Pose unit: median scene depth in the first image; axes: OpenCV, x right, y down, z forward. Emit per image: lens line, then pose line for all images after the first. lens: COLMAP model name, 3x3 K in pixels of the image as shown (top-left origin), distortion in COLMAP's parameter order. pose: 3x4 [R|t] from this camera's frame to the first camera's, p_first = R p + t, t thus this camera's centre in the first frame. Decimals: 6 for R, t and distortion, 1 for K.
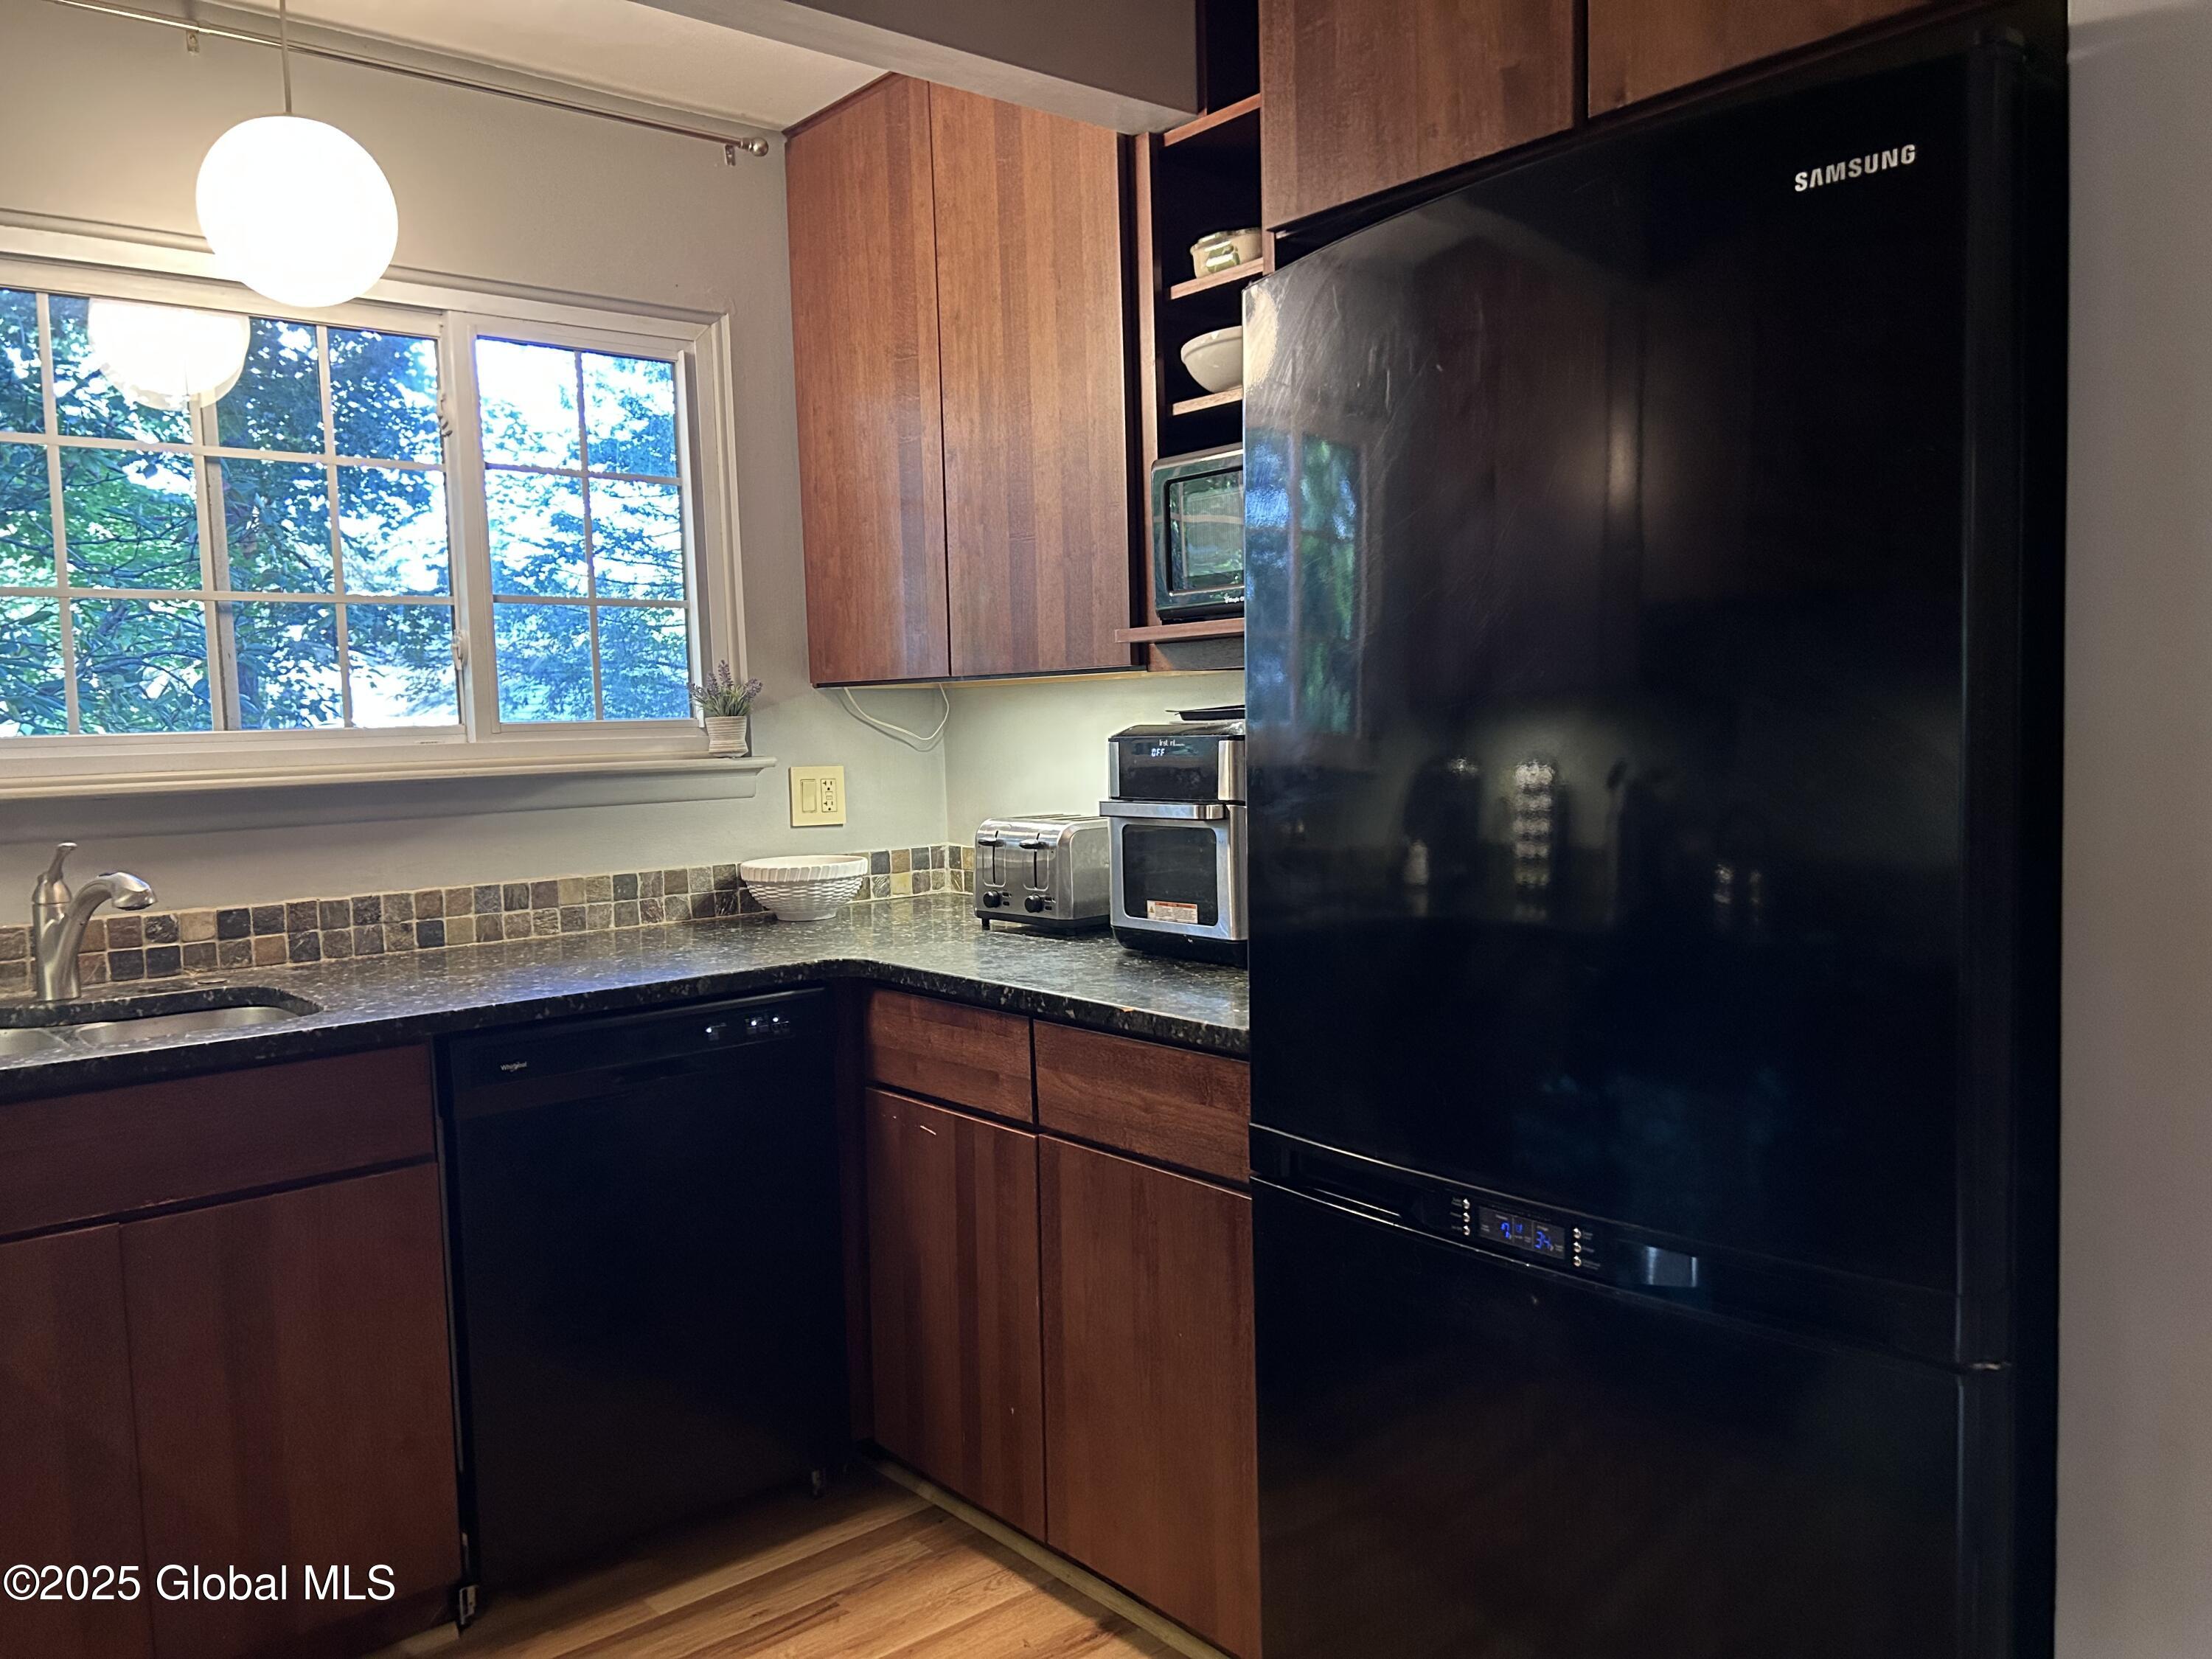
lens RADIAL K [[1662.5, 0, 1117.5], [0, 1662.5, 842.9], [0, 0, 1]] dist [0.015852, -0.000195]
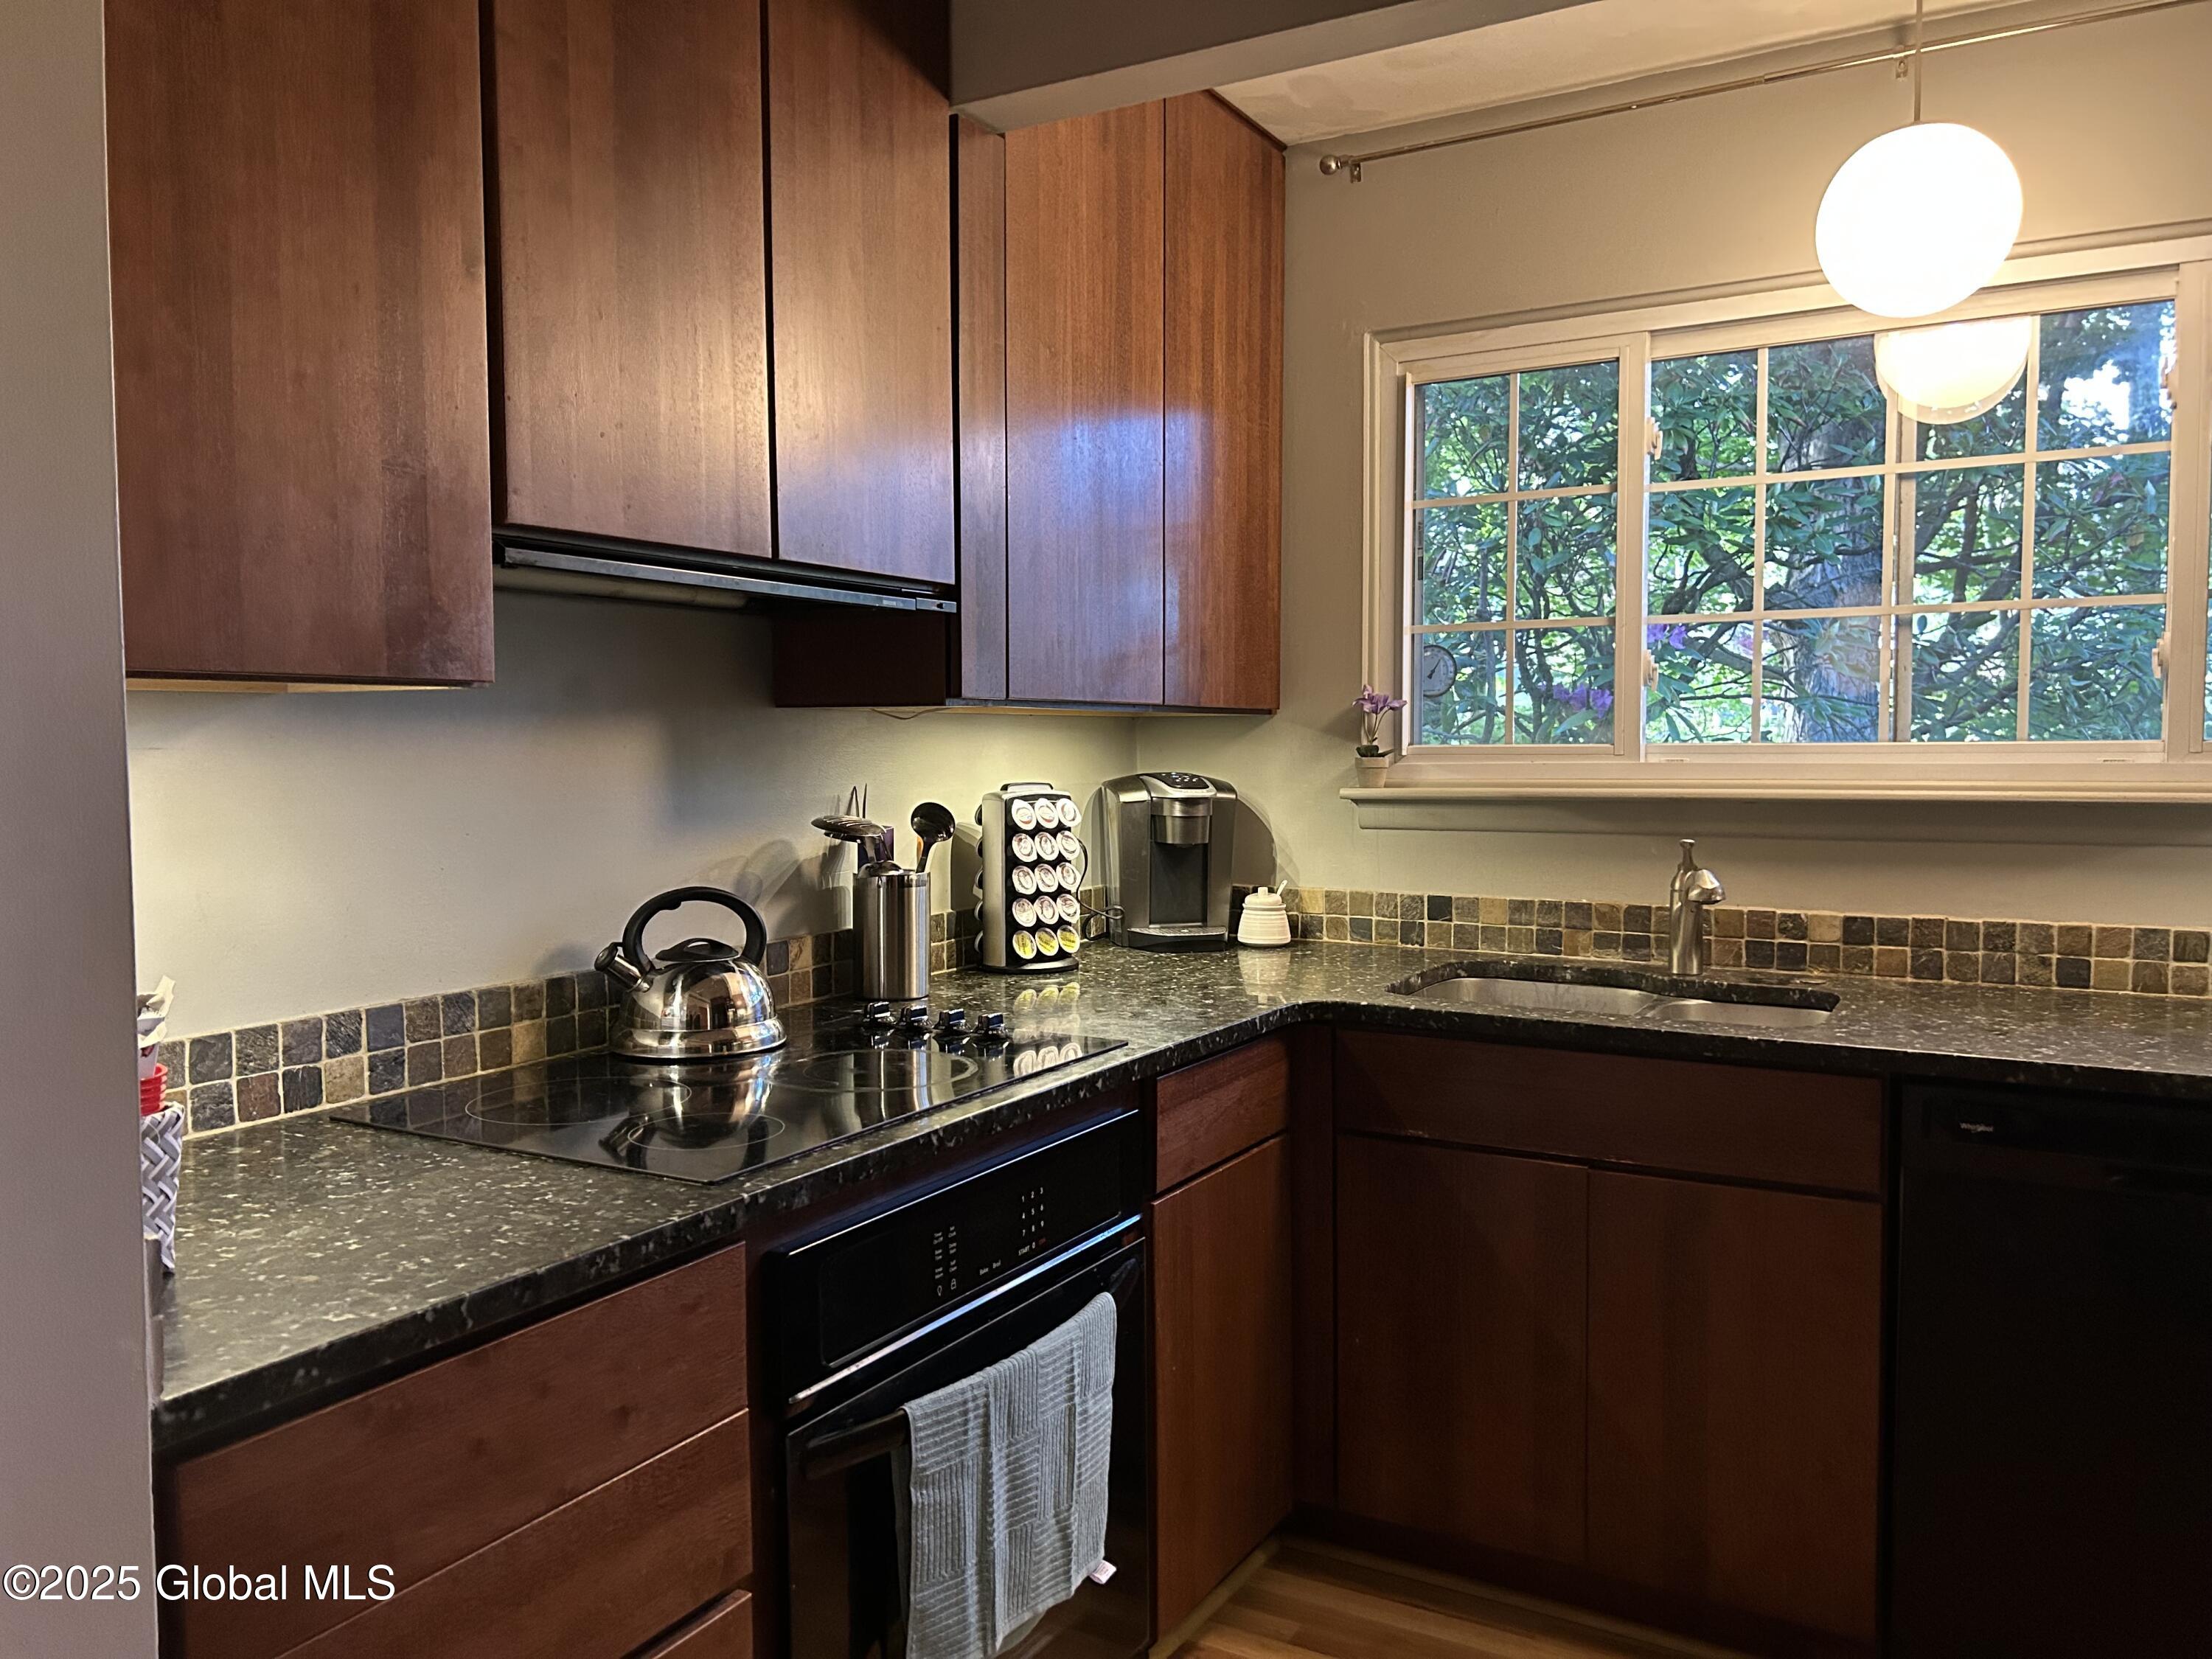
lens RADIAL K [[1662.5, 0, 1113.1], [0, 1662.5, 820.7], [0, 0, 1]] dist [0.015852, -0.000195]
pose [[0.334131, 0.068306, -0.940048, 0.275293], [-0.081173, 0.995750, 0.043501, -0.026133], [0.939025, 0.061772, 0.338256, 0.225744]]
